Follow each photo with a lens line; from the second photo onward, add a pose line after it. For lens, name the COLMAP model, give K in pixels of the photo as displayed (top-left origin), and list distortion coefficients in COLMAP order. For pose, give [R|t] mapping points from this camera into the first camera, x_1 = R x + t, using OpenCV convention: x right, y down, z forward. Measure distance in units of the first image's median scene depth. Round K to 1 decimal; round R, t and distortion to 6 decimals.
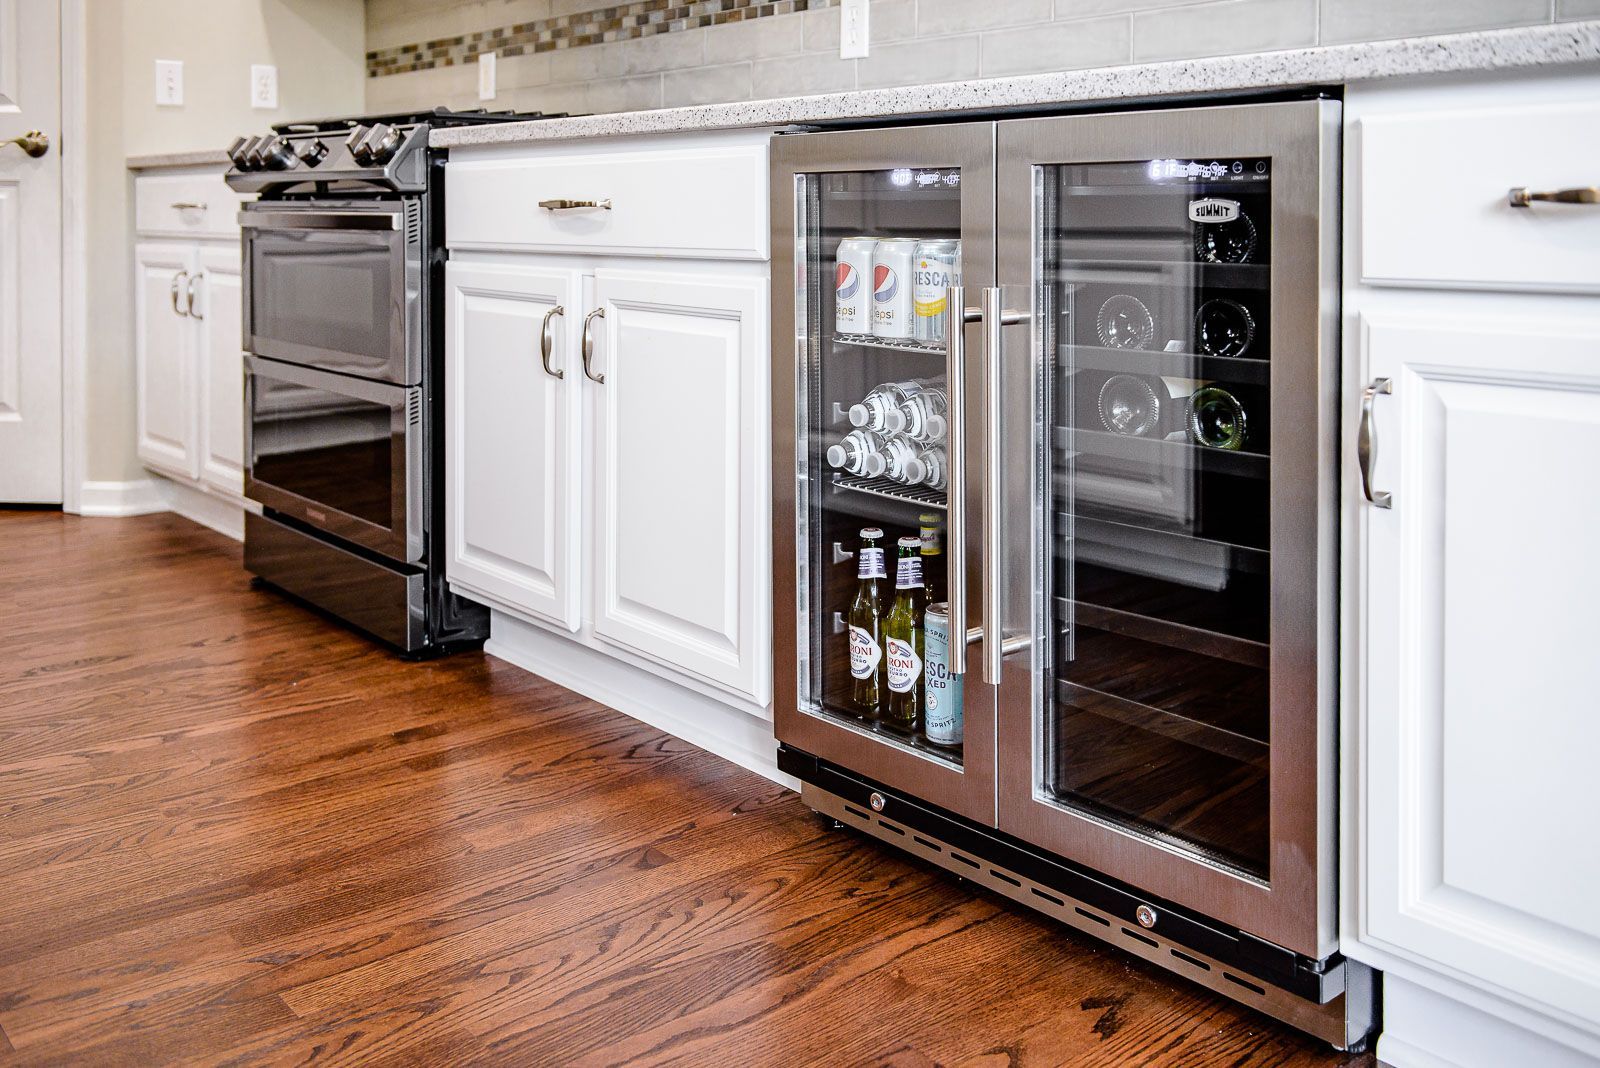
lens RADIAL K [[1544.1, 0, 803.4], [0, 1544.1, 253.1], [0, 0, 1]] dist [0.020318, 0.001525]
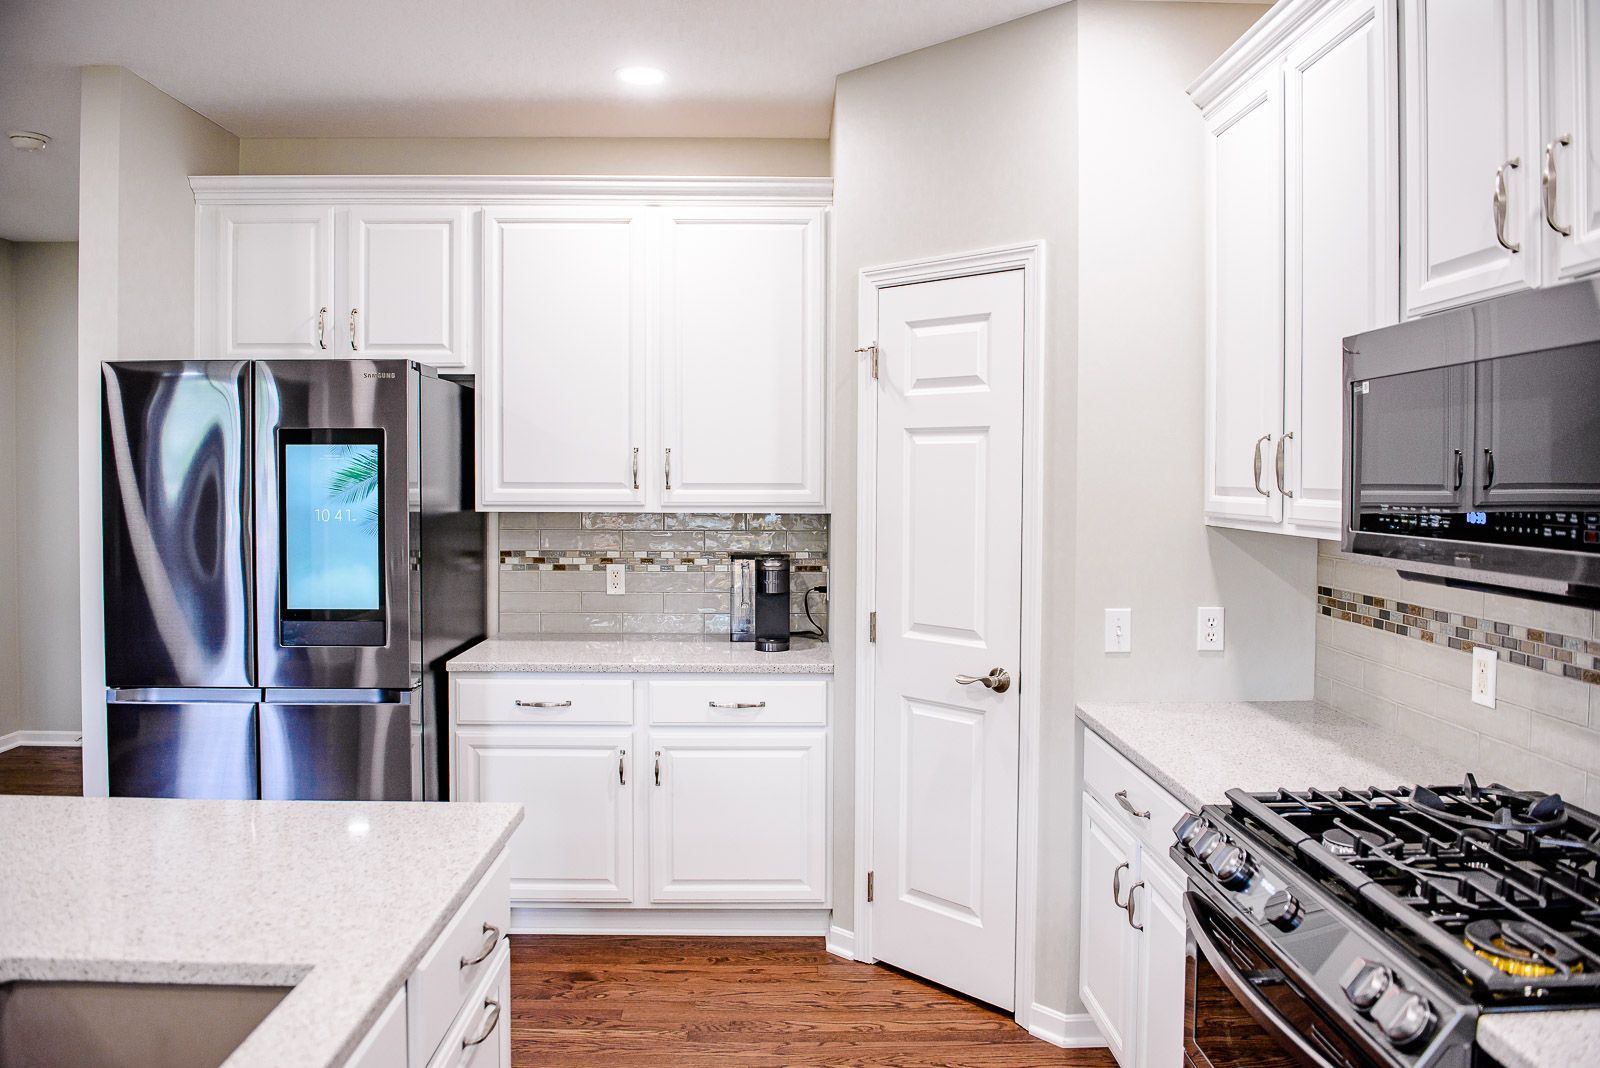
lens RADIAL K [[1106.9, 0, 789.2], [0, 1106.9, 497.5], [0, 0, 1]] dist [-0.049541, -0.000972]
pose [[0.773186, 0.011674, -0.634072, -0.128918], [-0.015581, 0.999878, -0.000591, -0.205579], [0.633988, 0.010337, 0.773274, 0.329730]]
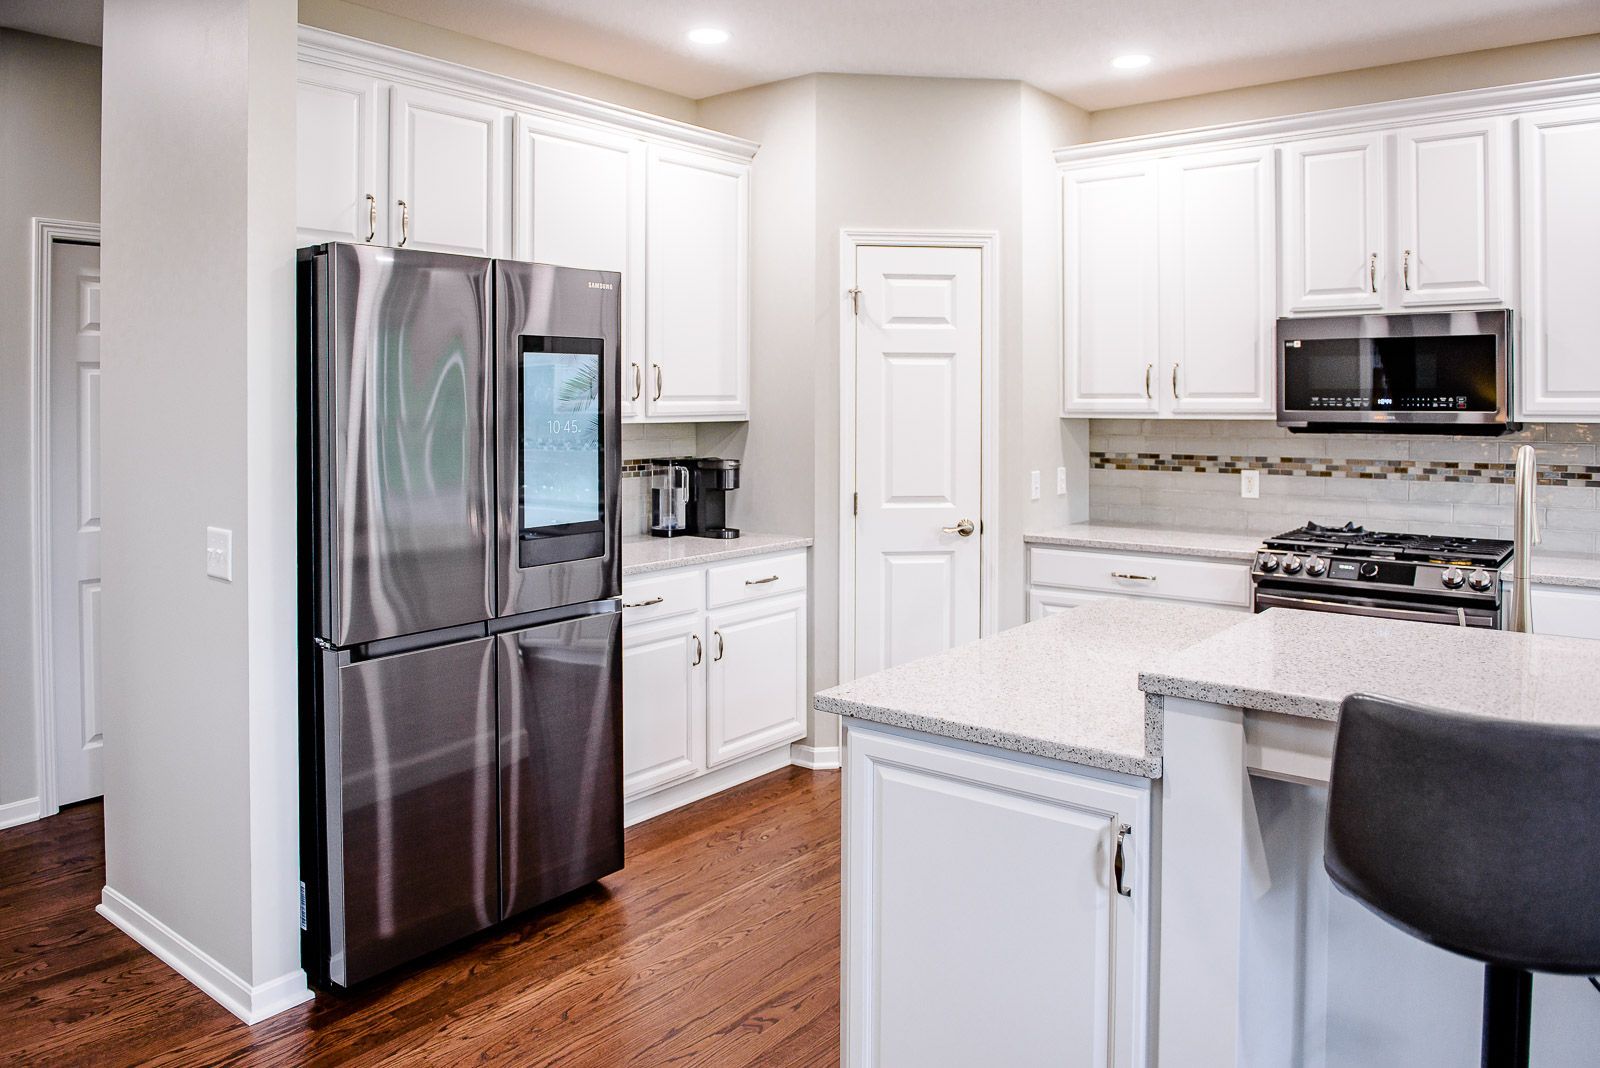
lens RADIAL K [[1168.6, 0, 799.8], [0, 1168.6, 404.2], [0, 0, 1]] dist [-0.042681, -0.003538]
pose [[0.979564, -0.007423, 0.200997, -0.945290], [0.010908, 0.999809, -0.016236, -0.188109], [-0.200838, 0.018097, 0.979457, -0.132512]]
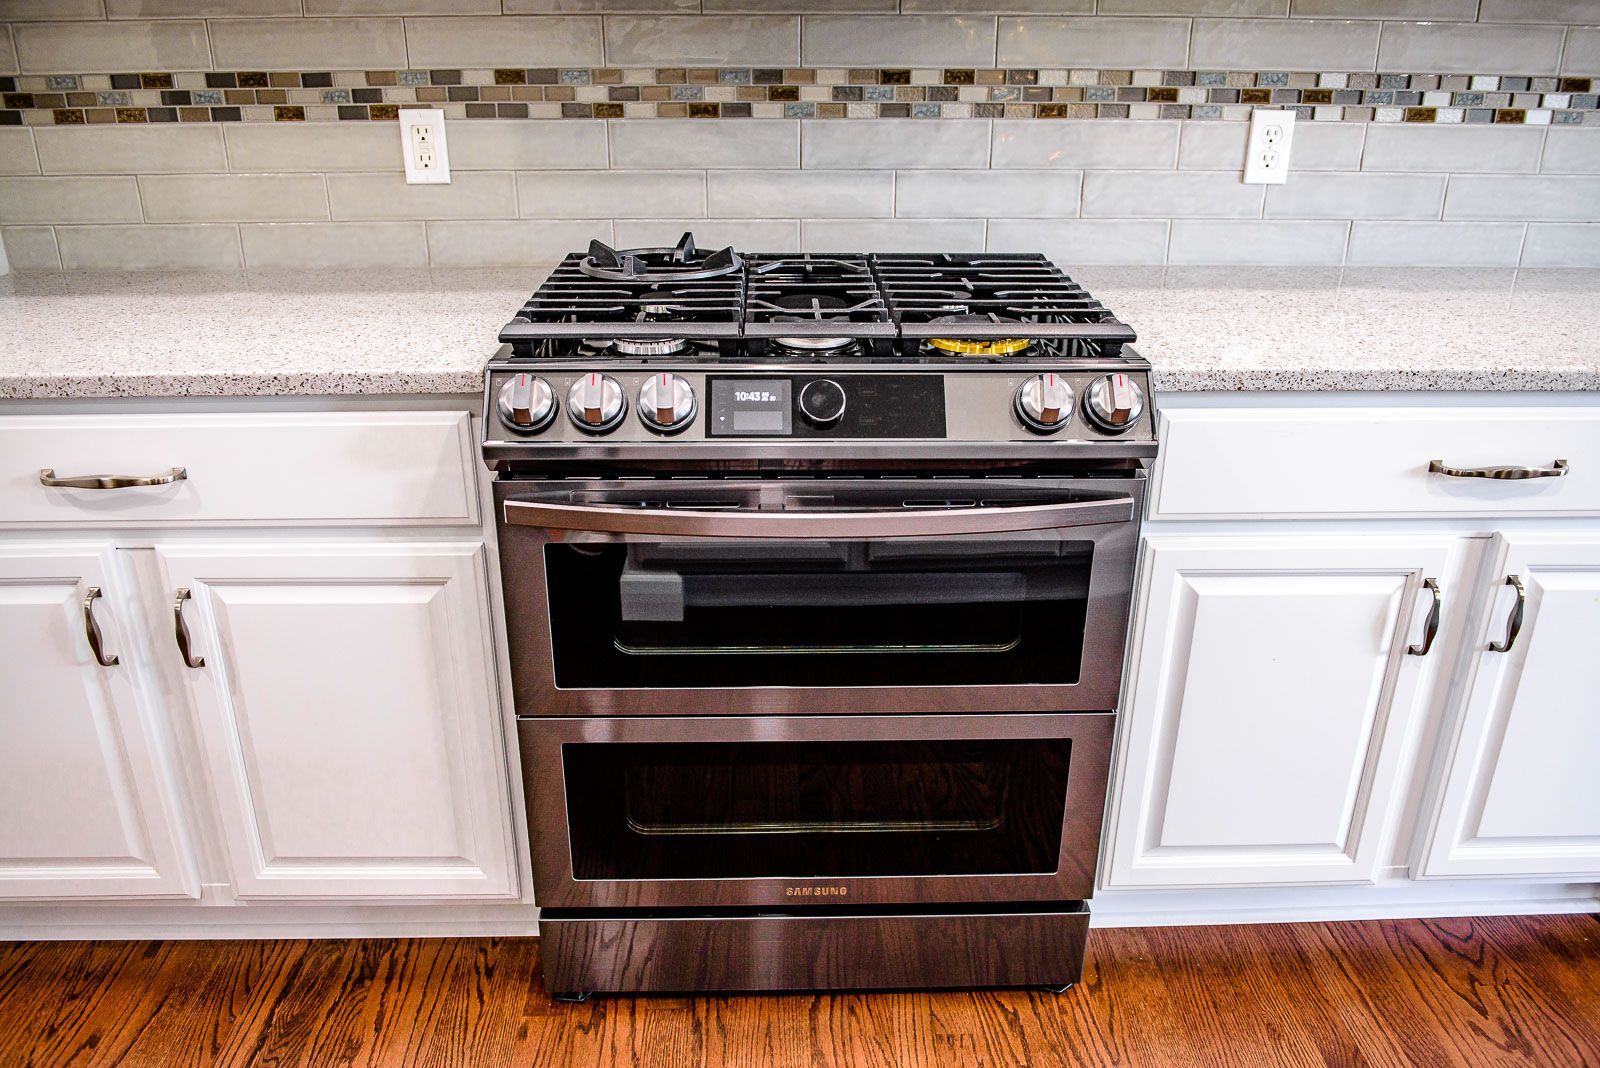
lens RADIAL K [[1161.2, 0, 804.8], [0, 1161.2, 505.1], [0, 0, 1]] dist [-0.035829, -0.001195]
pose [[0.619827, -0.301452, 0.724528, -0.507544], [0.019833, 0.928996, 0.369557, -0.151757], [-0.784488, -0.214692, 0.581796, 0.571783]]
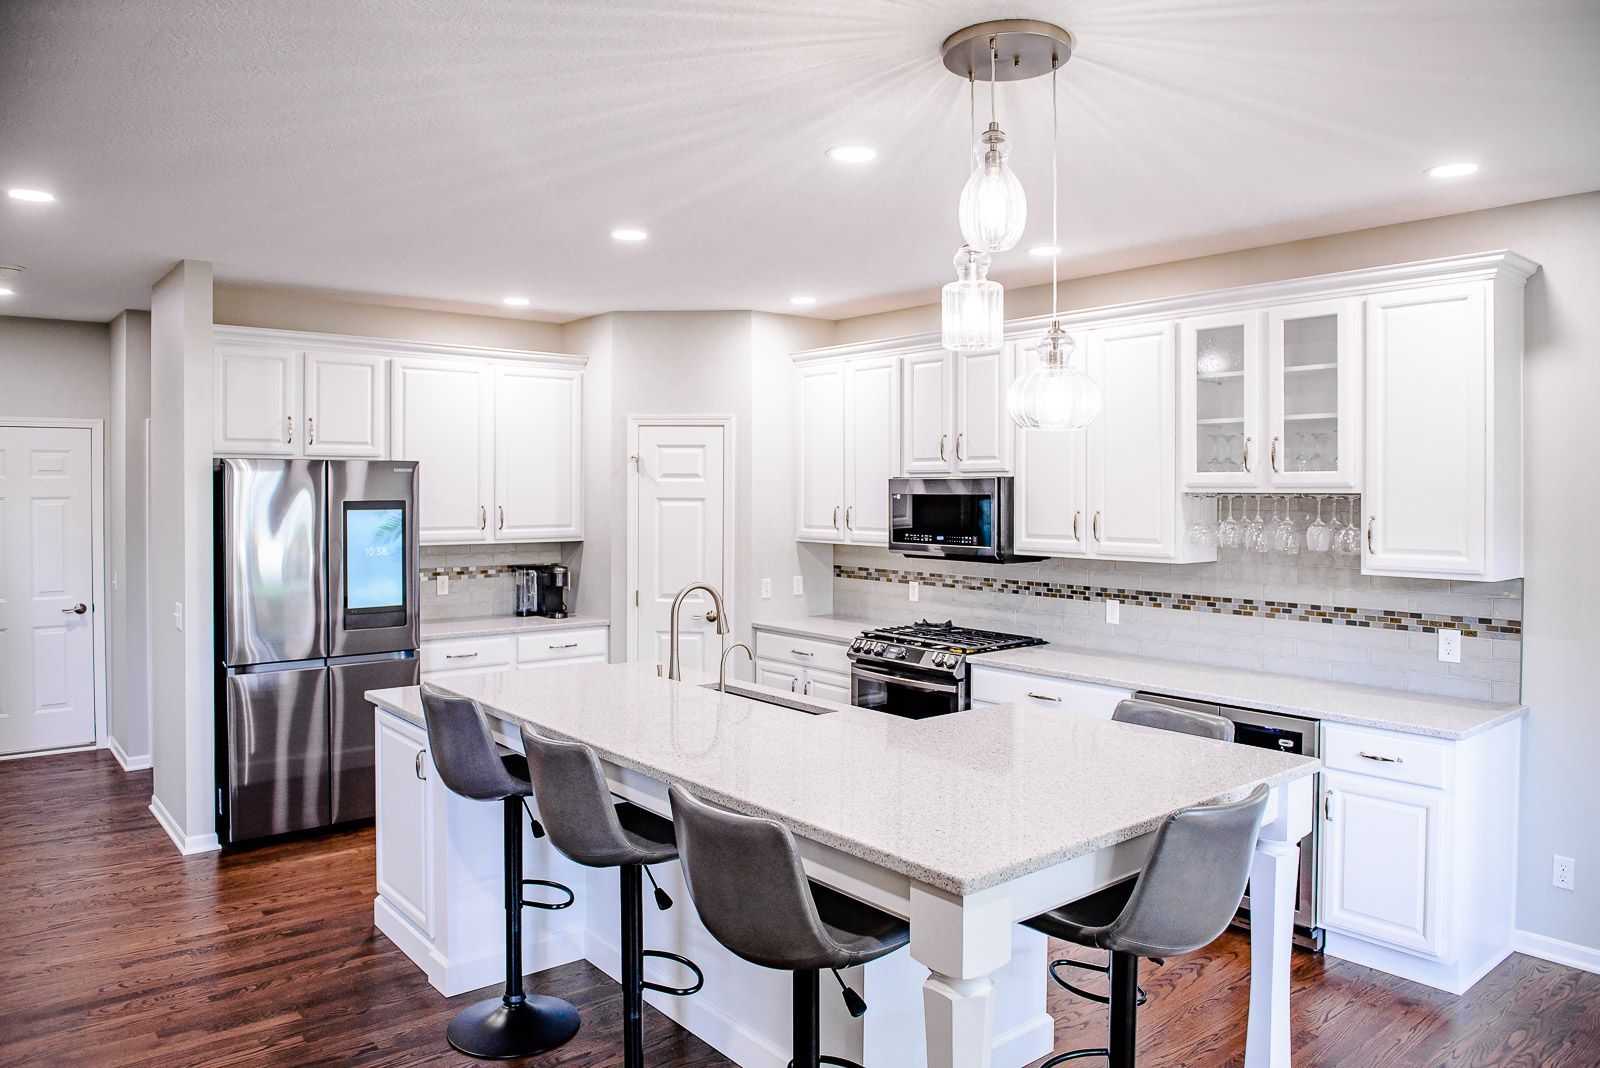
lens RADIAL K [[1122.6, 0, 798.0], [0, 1122.6, 507.4], [0, 0, 1]] dist [-0.043364, -0.000701]
pose [[0.999874, -0.002556, -0.015640, -0.358030], [0.002434, 0.999967, -0.007778, -0.231935], [0.015659, 0.007739, 0.999847, -0.710892]]
